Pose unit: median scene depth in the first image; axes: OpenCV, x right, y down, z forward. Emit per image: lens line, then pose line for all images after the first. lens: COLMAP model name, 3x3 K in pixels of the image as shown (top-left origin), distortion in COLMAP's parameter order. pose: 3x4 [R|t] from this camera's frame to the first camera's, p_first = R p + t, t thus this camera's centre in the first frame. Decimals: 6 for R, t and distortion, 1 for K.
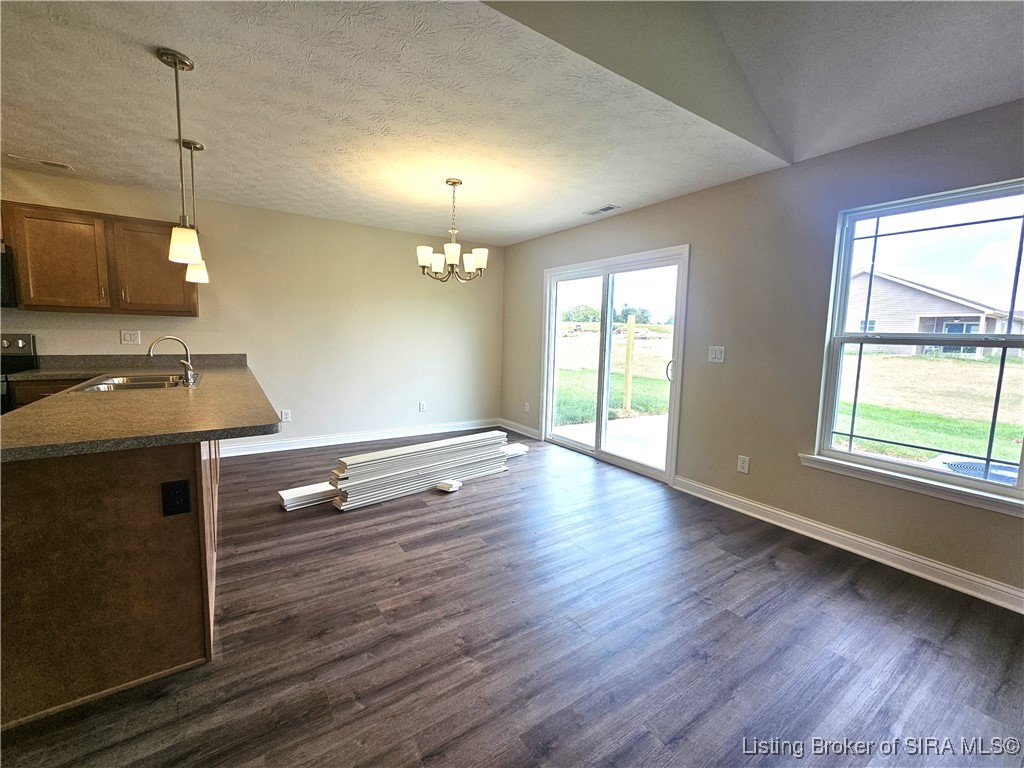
lens RADIAL K [[419.5, 0, 508.3], [0, 419.5, 377.8], [0, 0, 1]] dist [-0.001303, 0.000409]
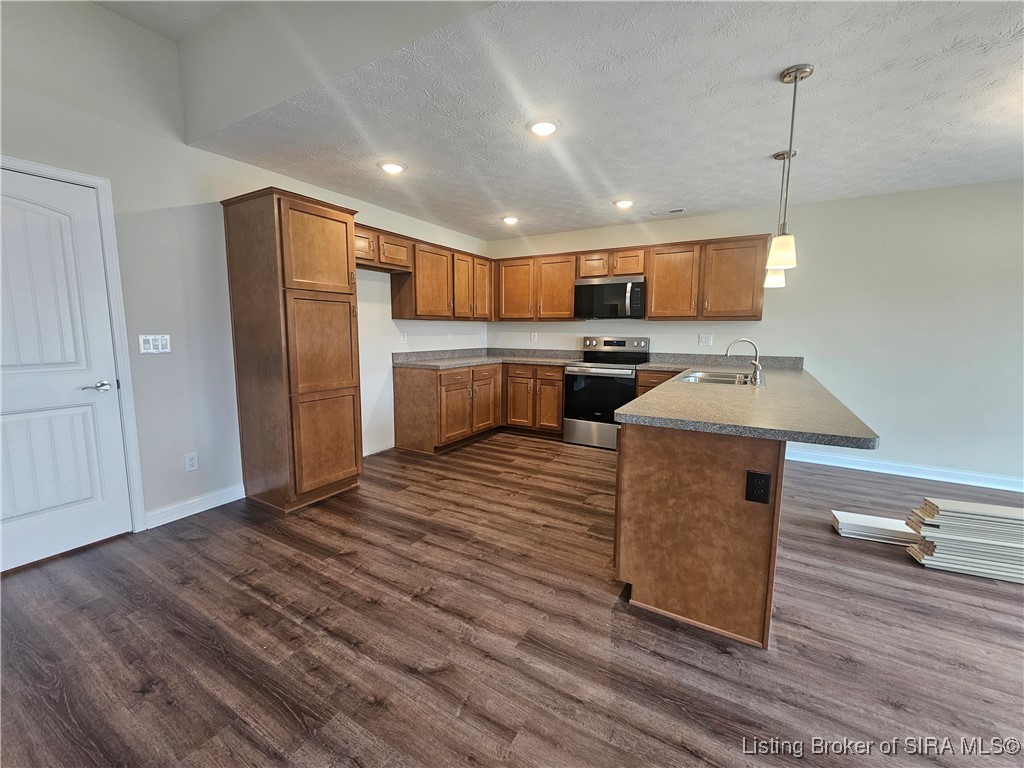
lens RADIAL K [[419.5, 0, 509.7], [0, 419.5, 382.0], [0, 0, 1]] dist [-0.001303, 0.000409]
pose [[0.433789, 0.092059, -0.896299, -0.067866], [-0.089233, 0.994266, 0.058934, 0.004707], [0.896585, 0.054415, 0.439516, -0.040685]]
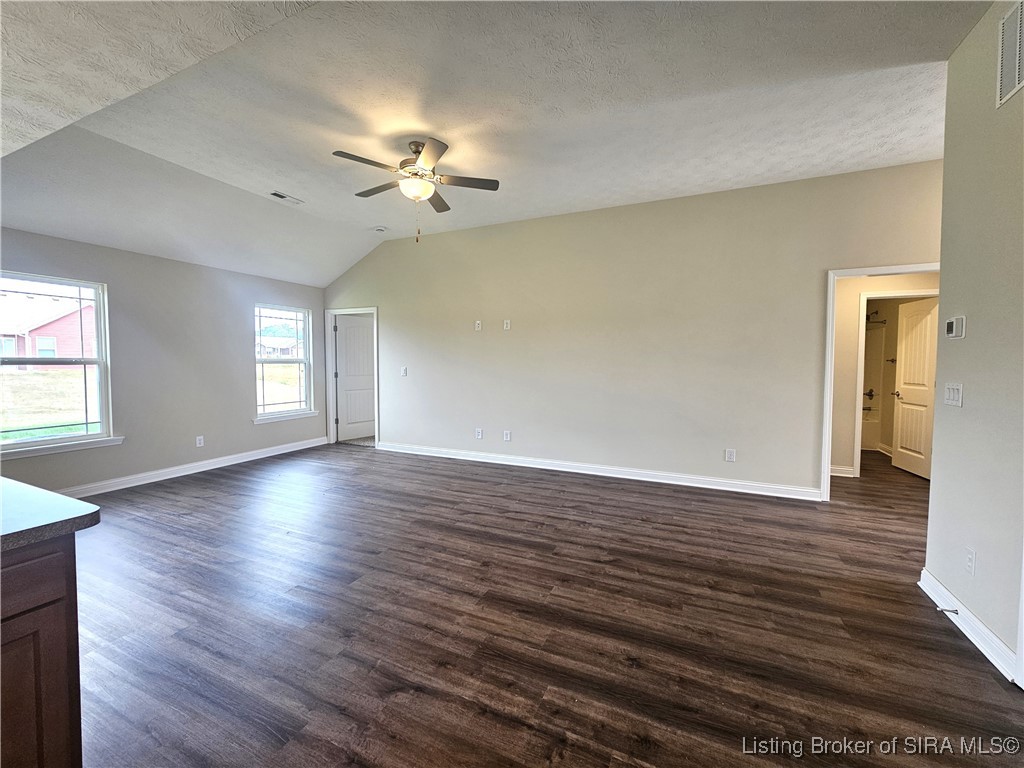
lens RADIAL K [[419.5, 0, 507.0], [0, 419.5, 378.6], [0, 0, 1]] dist [-0.001303, 0.000409]
pose [[-0.522692, -0.062875, 0.850200, -1.172202], [0.073780, 0.990199, 0.118587, -0.074517], [-0.849323, 0.124712, -0.512930, 0.264567]]
